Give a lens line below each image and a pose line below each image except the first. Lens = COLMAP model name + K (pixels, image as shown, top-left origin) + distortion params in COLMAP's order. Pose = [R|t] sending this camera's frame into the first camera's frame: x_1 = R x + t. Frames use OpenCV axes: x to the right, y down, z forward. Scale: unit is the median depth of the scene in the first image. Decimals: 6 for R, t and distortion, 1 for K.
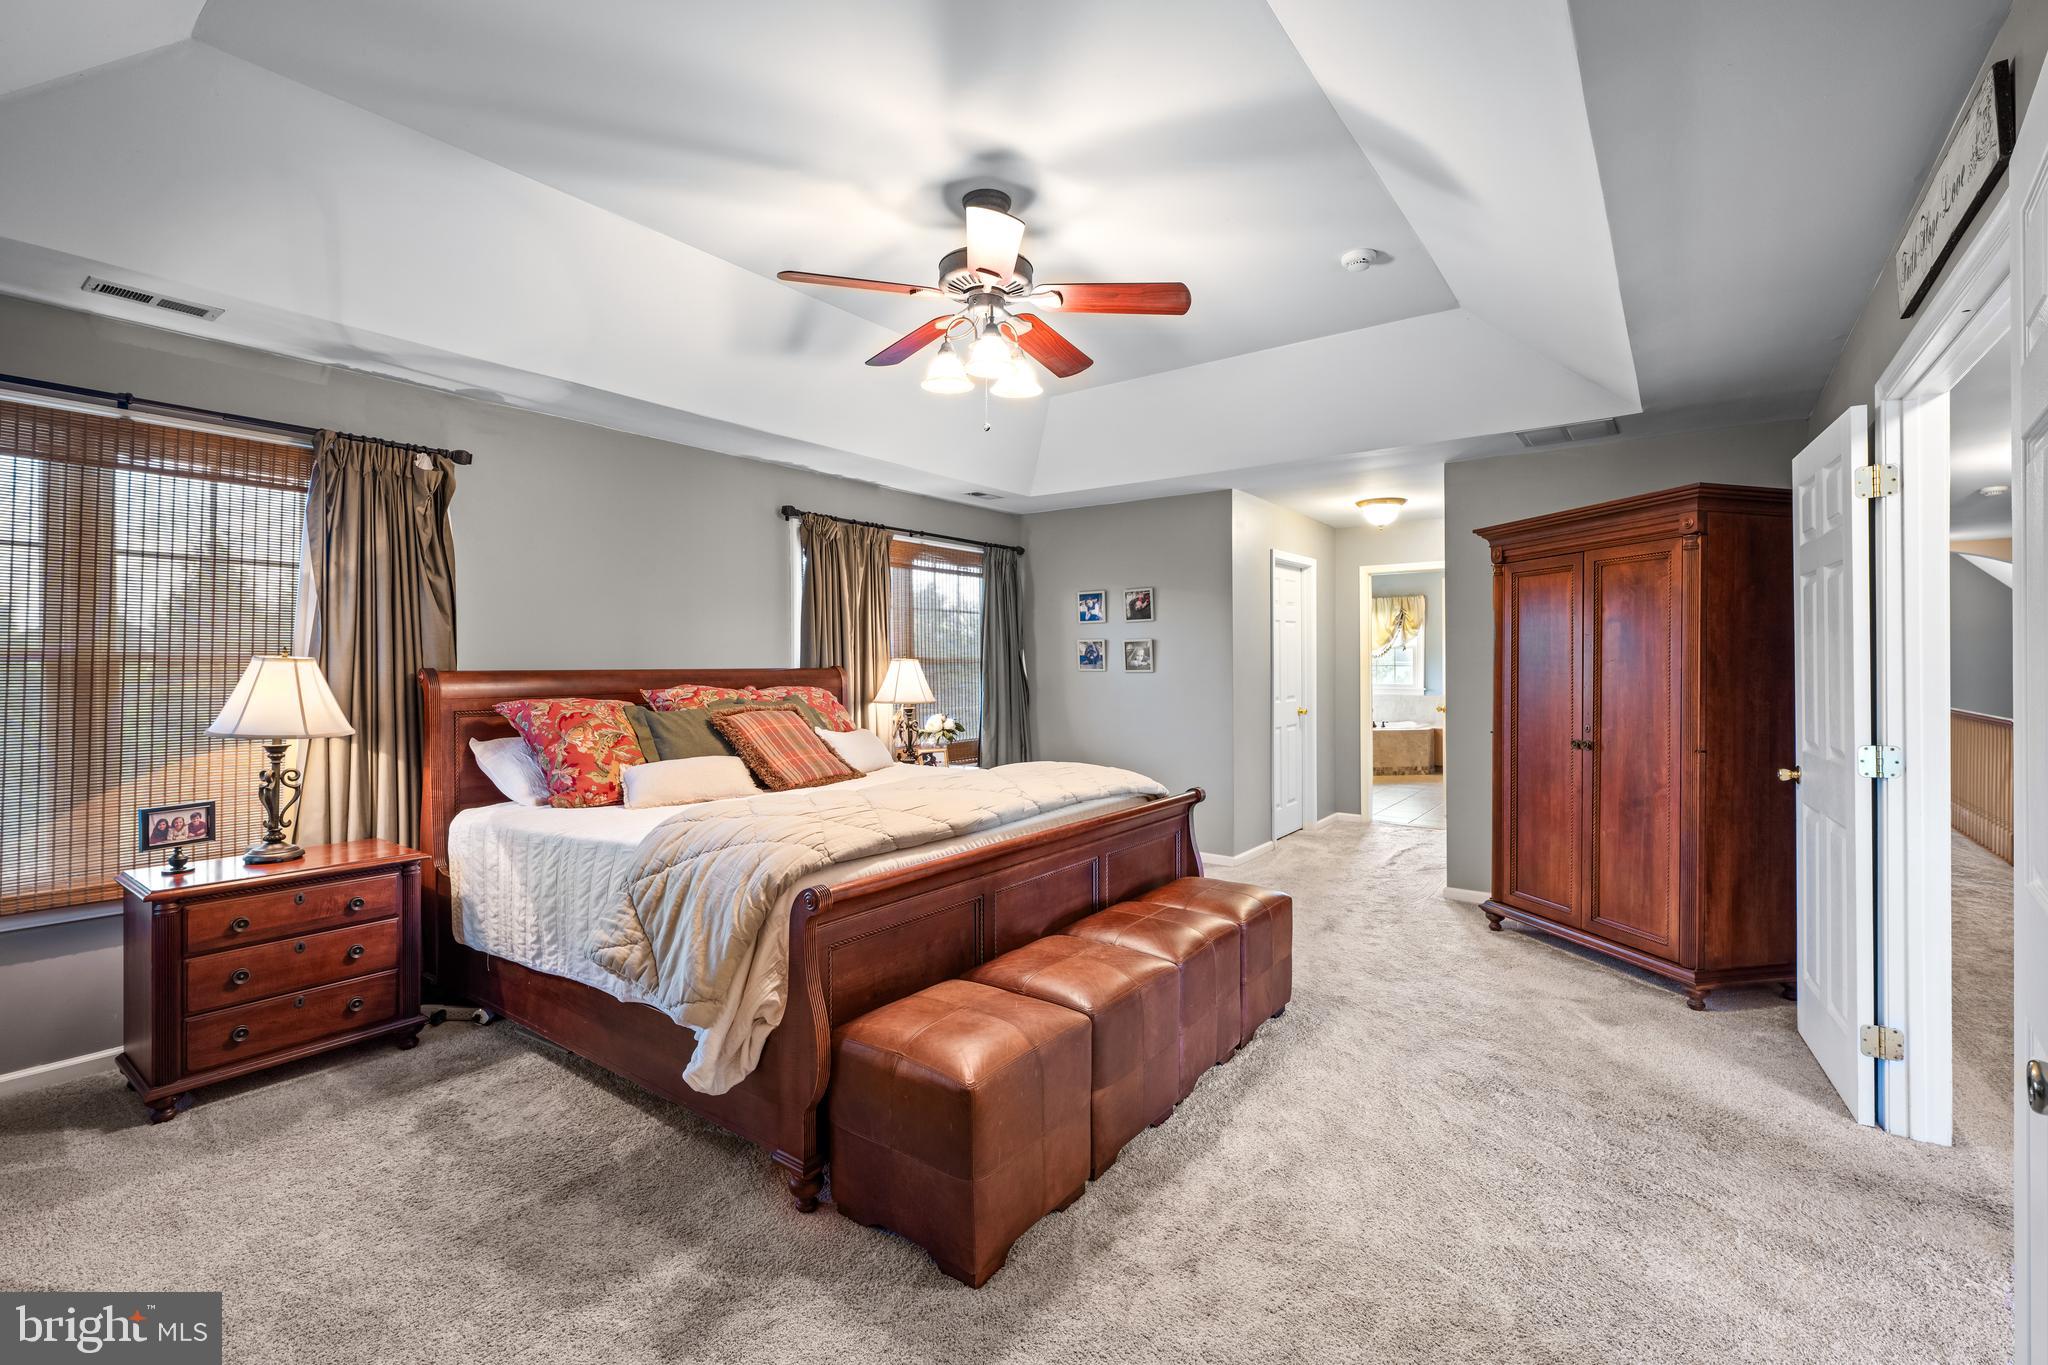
lens RADIAL K [[875.6, 0, 1021.9], [0, 875.6, 663.5], [0, 0, 1]] dist [0.001236, -0.000114]
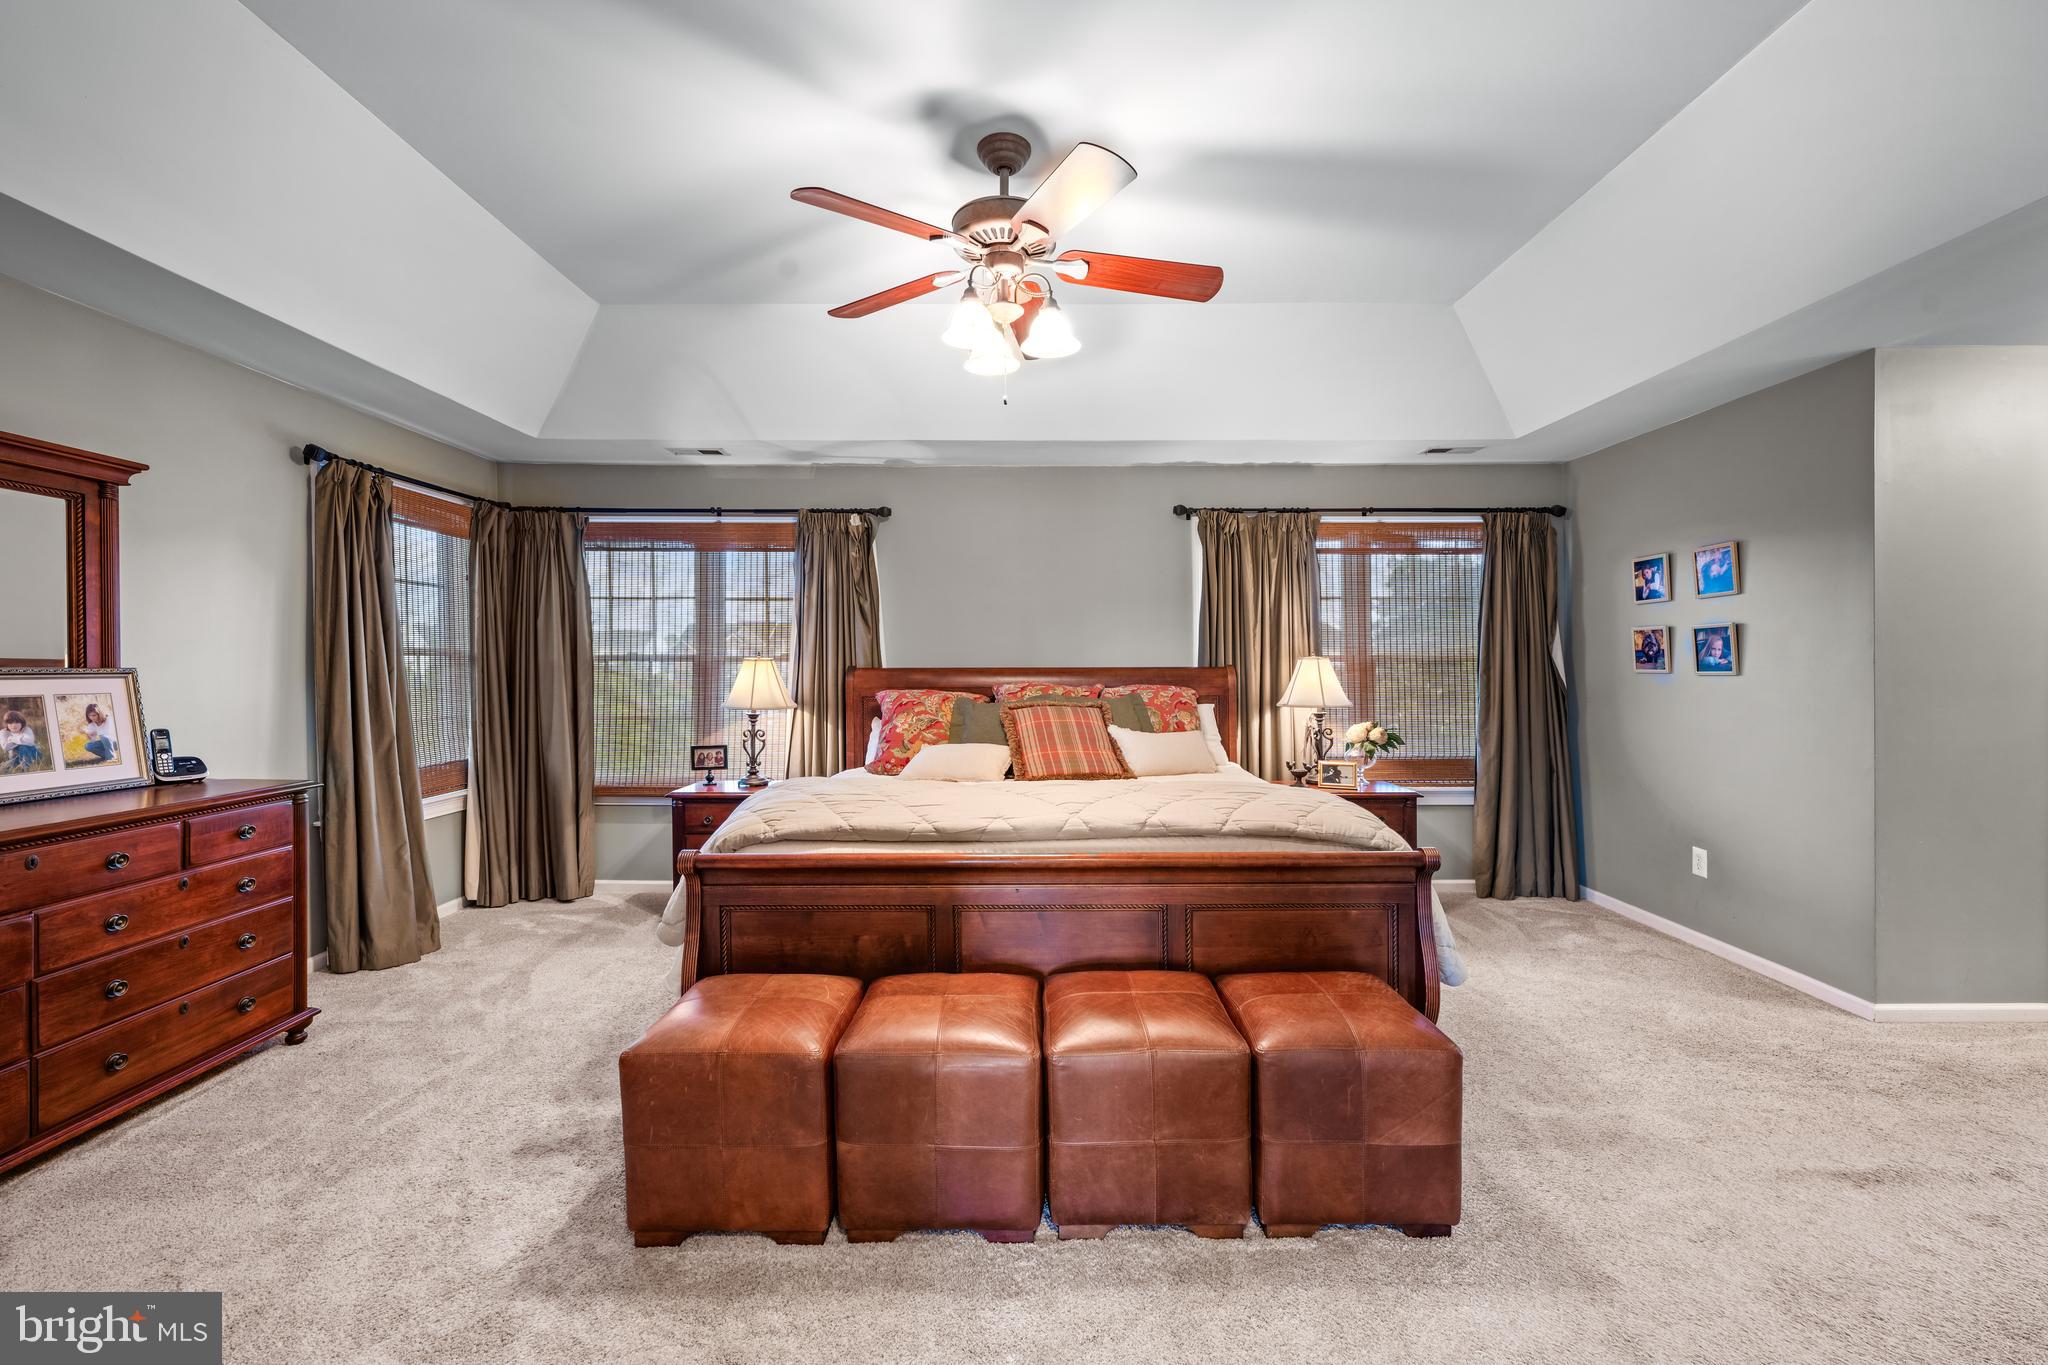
lens RADIAL K [[822.5, 0, 1024.1], [0, 822.5, 674.9], [0, 0, 1]] dist [-0.002658, -0.000200]
pose [[0.607761, 0.008294, -0.794077, 0.518098], [0.000539, 0.999941, 0.010857, 0.005320], [0.794120, -0.007026, 0.607721, 0.394307]]
